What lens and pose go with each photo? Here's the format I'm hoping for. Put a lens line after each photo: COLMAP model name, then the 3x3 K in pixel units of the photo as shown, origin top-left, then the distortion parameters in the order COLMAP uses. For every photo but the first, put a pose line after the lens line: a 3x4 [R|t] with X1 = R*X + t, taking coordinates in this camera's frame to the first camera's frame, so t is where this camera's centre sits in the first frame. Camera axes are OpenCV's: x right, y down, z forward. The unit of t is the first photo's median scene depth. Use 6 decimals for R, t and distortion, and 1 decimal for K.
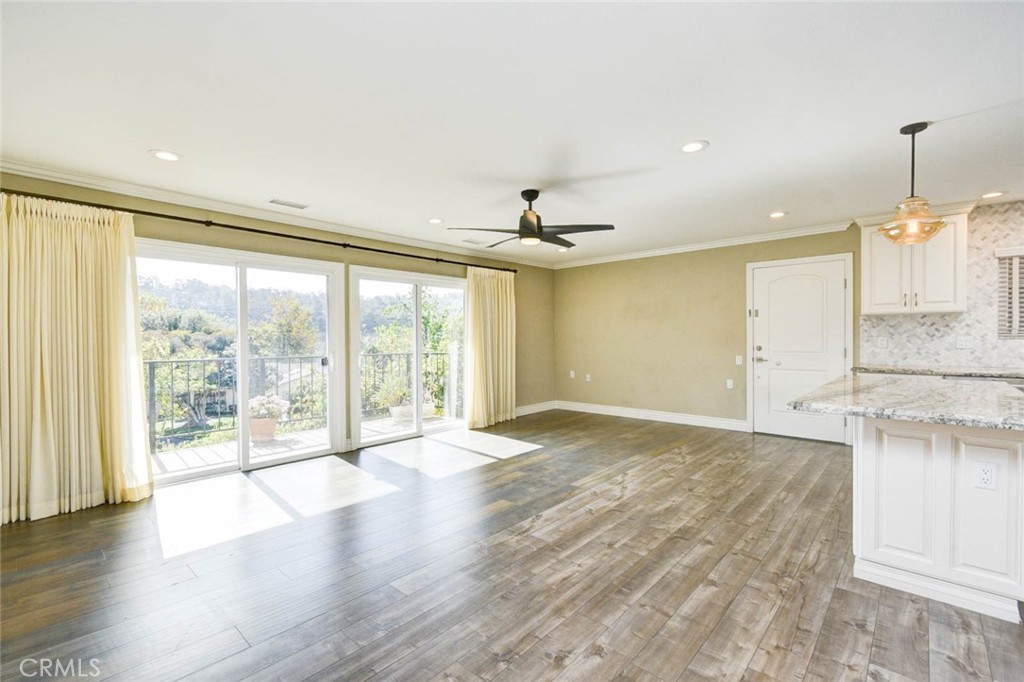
lens RADIAL K [[450.8, 0, 515.8], [0, 450.8, 341.8], [0, 0, 1]] dist [0.006361, -0.003937]
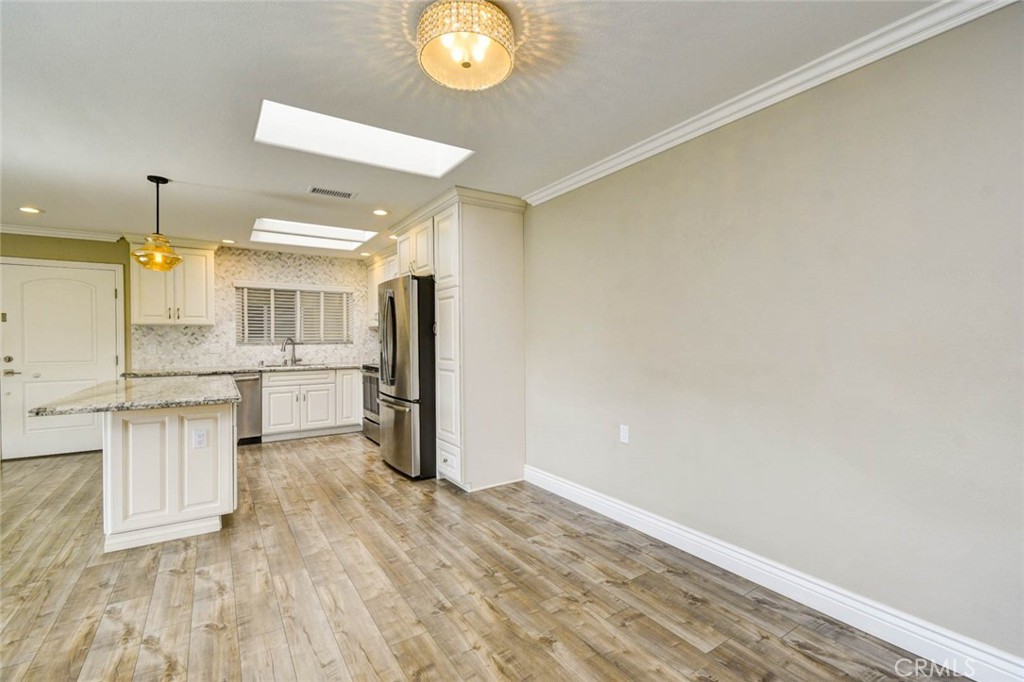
lens RADIAL K [[450.8, 0, 515.8], [0, 450.8, 341.8], [0, 0, 1]] dist [0.006361, -0.003937]
pose [[0.244751, -0.000245, 0.969586, -0.070531], [0.016765, 0.999852, -0.003979, 0.001872], [-0.969441, 0.017229, 0.244719, -0.192157]]
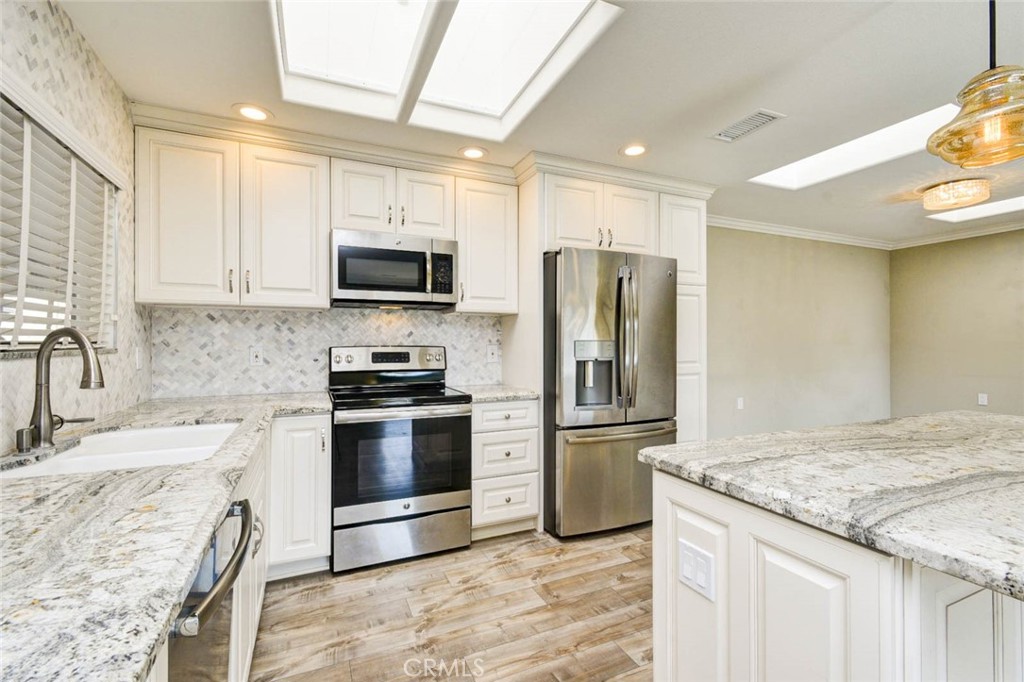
lens RADIAL K [[450.8, 0, 515.8], [0, 450.8, 341.8], [0, 0, 1]] dist [0.006361, -0.003937]
pose [[-0.915503, 0.009655, 0.402194, 0.830130], [0.013212, 0.999894, 0.006071, -0.018289], [-0.402093, 0.010872, -0.915534, 1.200659]]
